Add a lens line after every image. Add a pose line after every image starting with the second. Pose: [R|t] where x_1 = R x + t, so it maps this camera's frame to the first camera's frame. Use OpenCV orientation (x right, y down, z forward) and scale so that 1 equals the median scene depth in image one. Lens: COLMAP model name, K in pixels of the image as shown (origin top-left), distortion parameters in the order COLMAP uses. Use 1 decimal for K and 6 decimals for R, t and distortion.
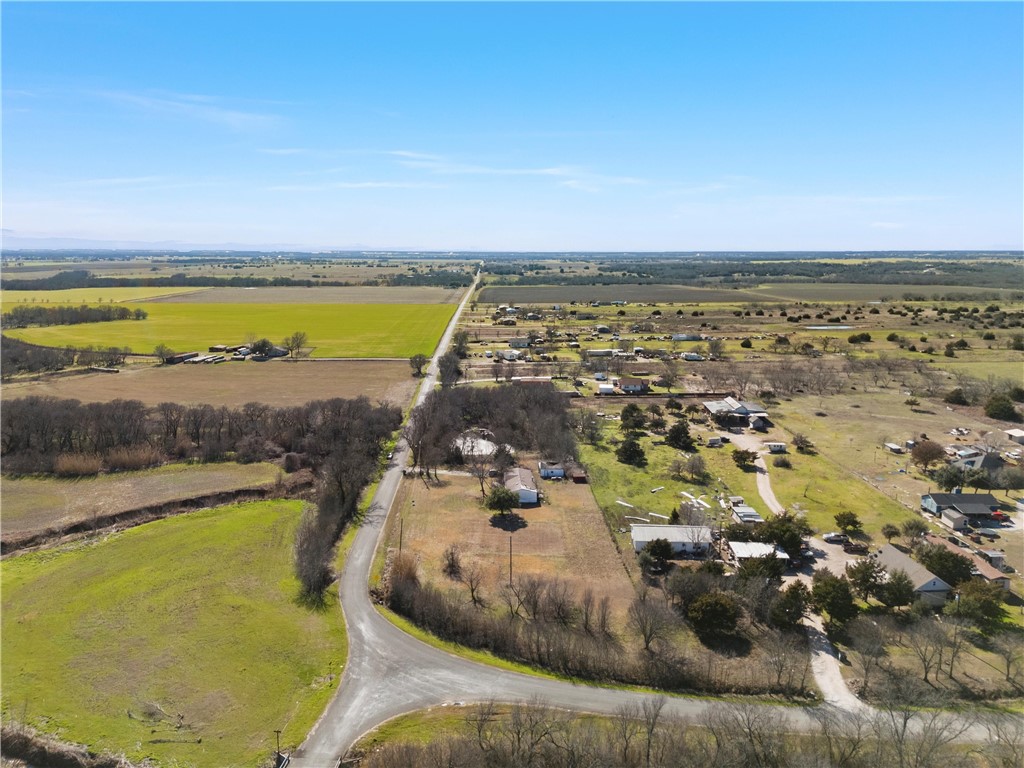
lens RADIAL K [[749.5, 0, 517.9], [0, 749.5, 383.6], [0, 0, 1]] dist [0.077812, -0.068390]
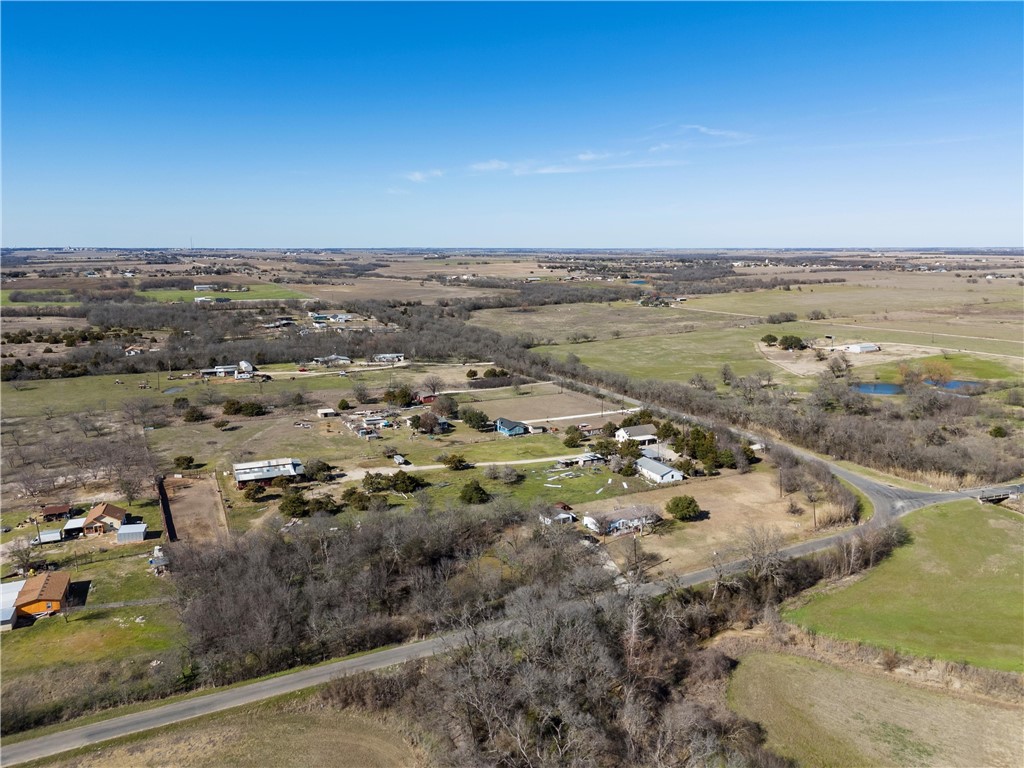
lens RADIAL K [[749.5, 0, 510.2], [0, 749.5, 385.8], [0, 0, 1]] dist [0.077812, -0.068390]
pose [[-0.418895, -0.170870, 0.891813, -1.262726], [0.162668, 0.952126, 0.258833, -0.508810], [-0.893345, 0.253493, -0.371046, 2.221923]]
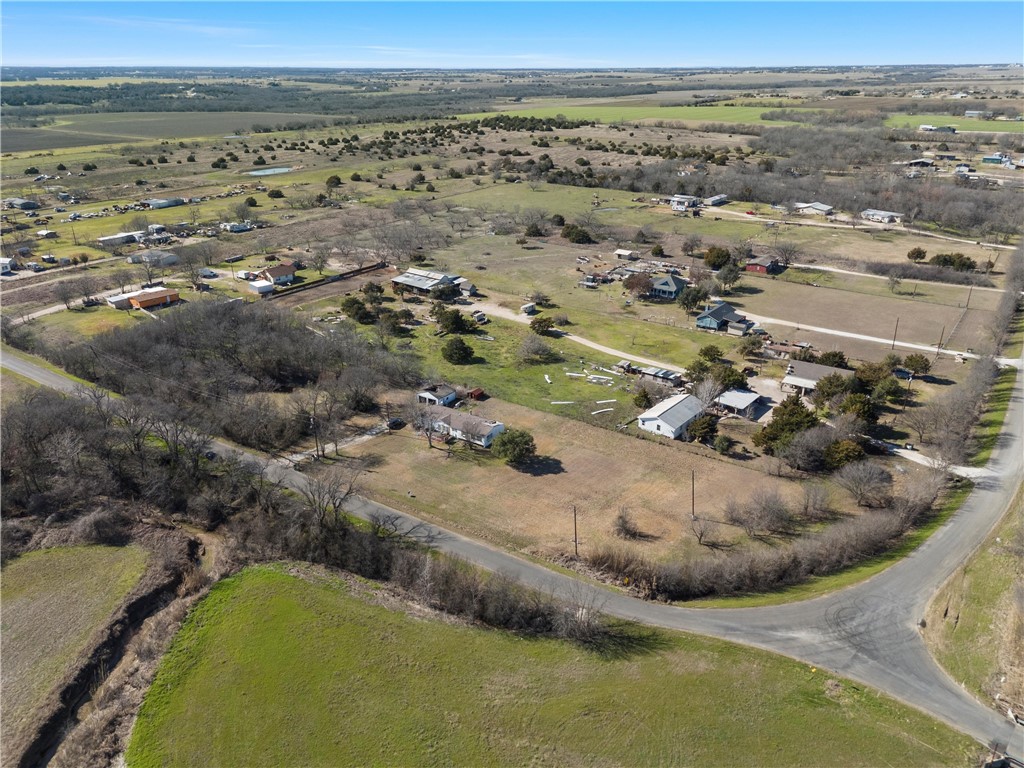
lens RADIAL K [[749.5, 0, 507.0], [0, 749.5, 390.9], [0, 0, 1]] dist [0.077812, -0.068390]
pose [[0.604645, -0.320640, 0.729105, -0.863206], [0.147423, 0.944628, 0.293163, -0.213892], [-0.782732, -0.069772, 0.618435, 0.656333]]
